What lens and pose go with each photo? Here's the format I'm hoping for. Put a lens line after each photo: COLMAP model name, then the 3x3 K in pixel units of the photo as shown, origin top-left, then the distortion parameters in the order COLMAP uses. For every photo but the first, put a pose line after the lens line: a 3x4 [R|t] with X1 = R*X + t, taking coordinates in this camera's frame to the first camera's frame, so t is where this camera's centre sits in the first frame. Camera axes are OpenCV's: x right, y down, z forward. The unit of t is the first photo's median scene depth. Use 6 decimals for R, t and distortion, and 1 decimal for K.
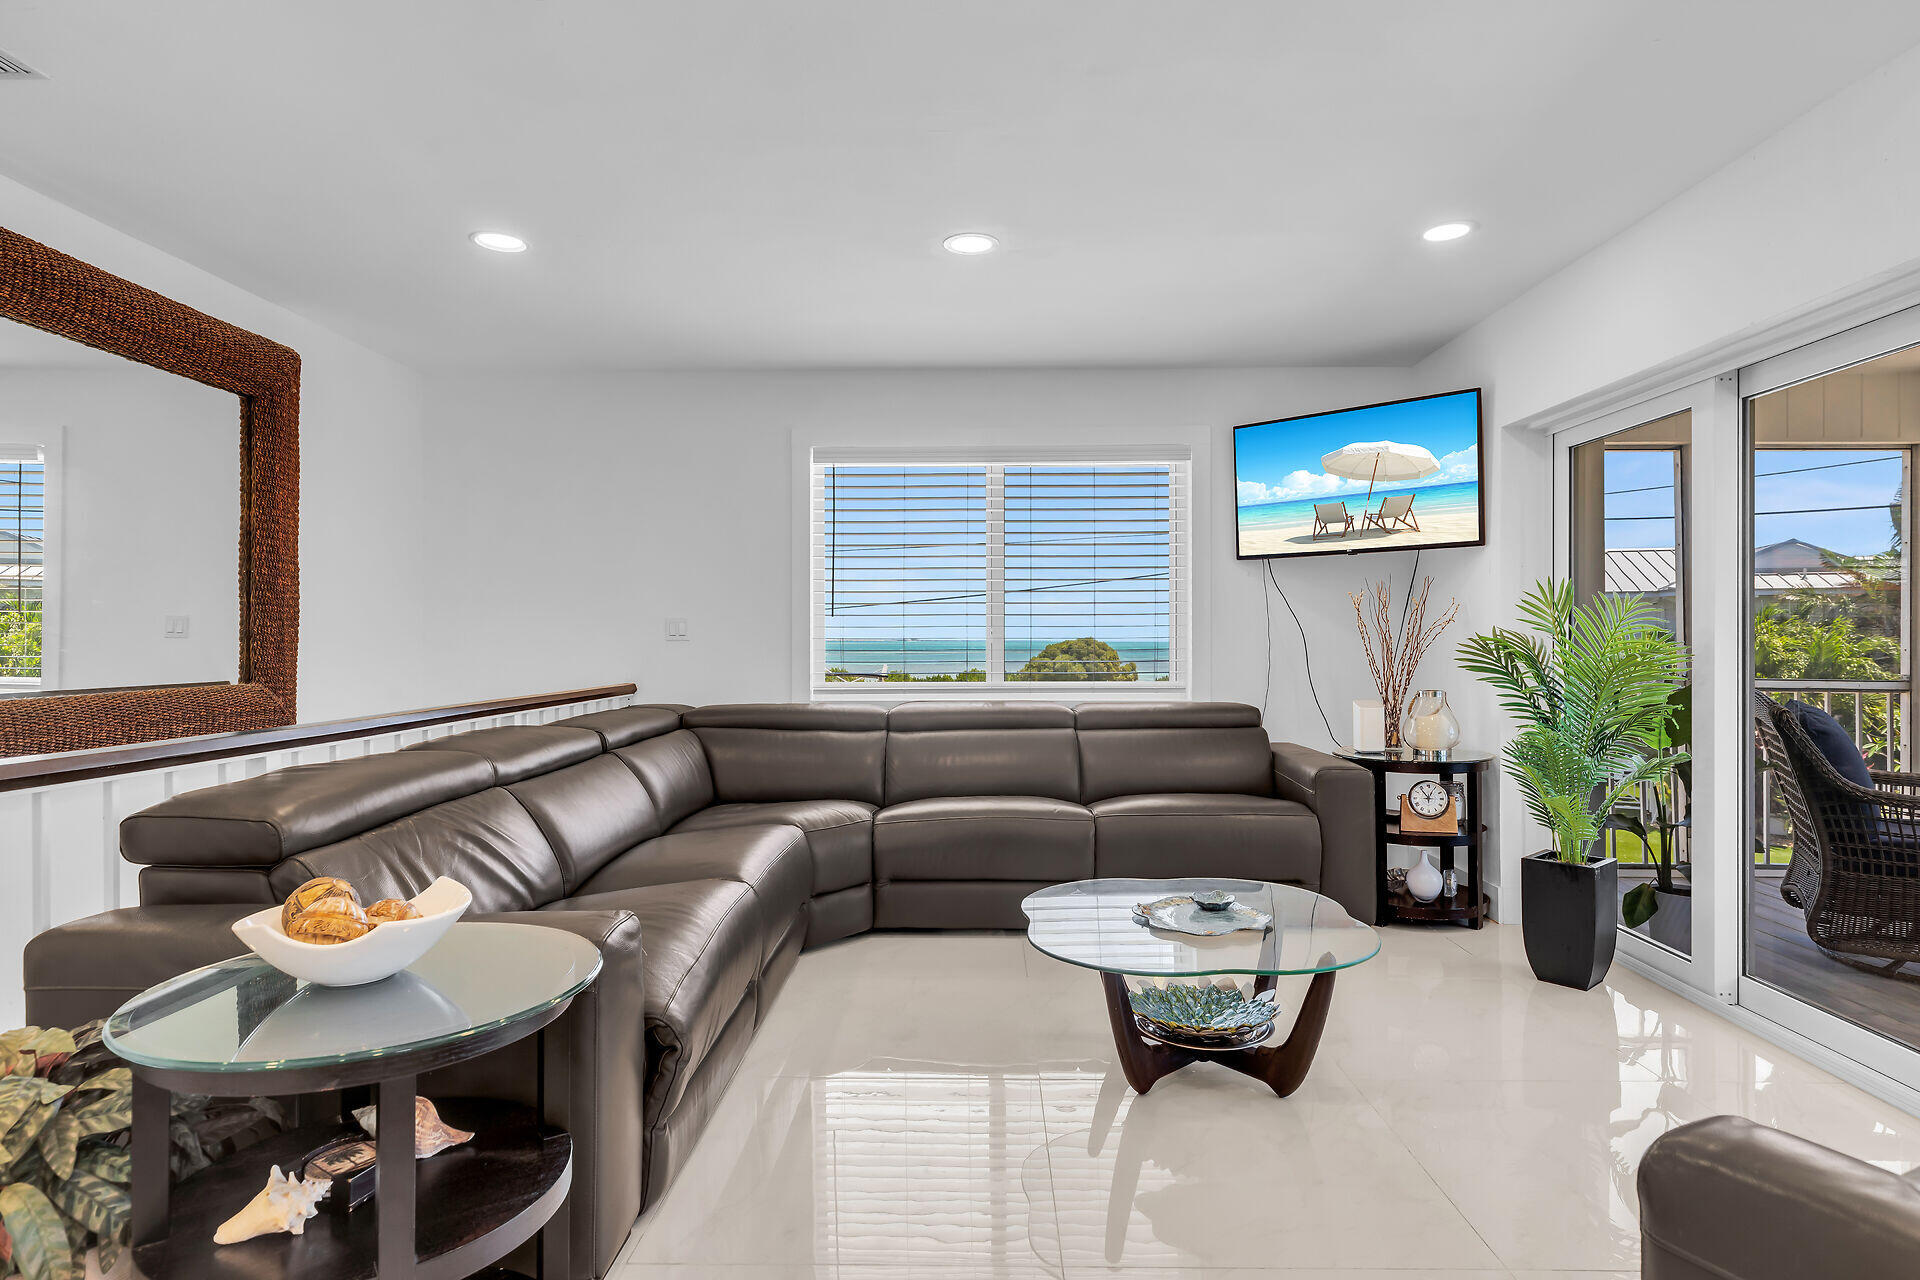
lens RADIAL K [[1027.2, 0, 959.8], [0, 1027.2, 648.5], [0, 0, 1]] dist [-0.001016, 0.000215]
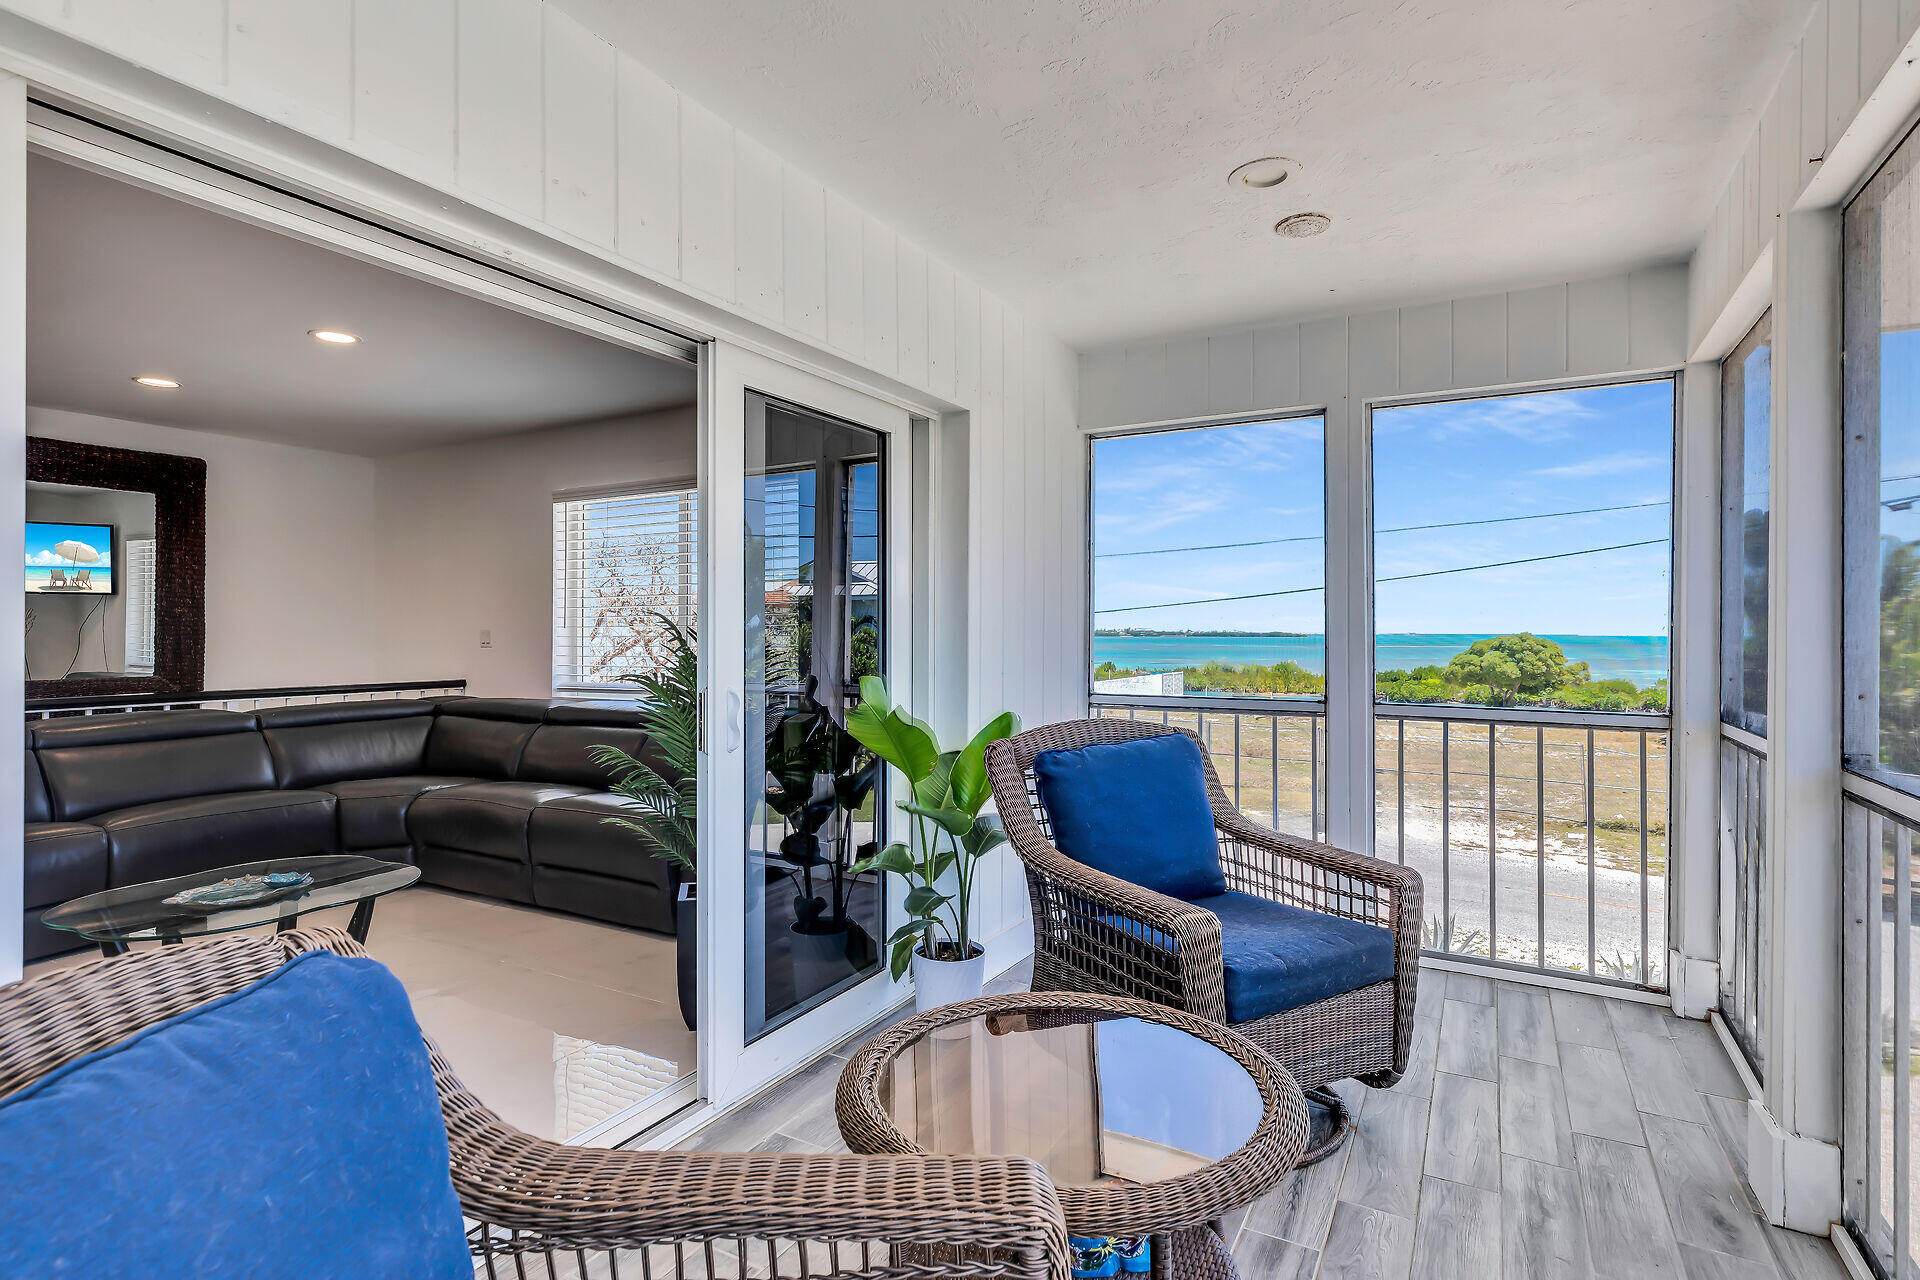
lens RADIAL K [[929.9, 0, 960.0], [0, 929.9, 640.0], [0, 0, 1]] dist [0.001690, 0.000505]
pose [[0.879548, 0.008131, -0.475740, 0.994968], [-0.007985, 0.999965, 0.002327, -0.029724], [0.475743, 0.001752, 0.879583, 0.303240]]
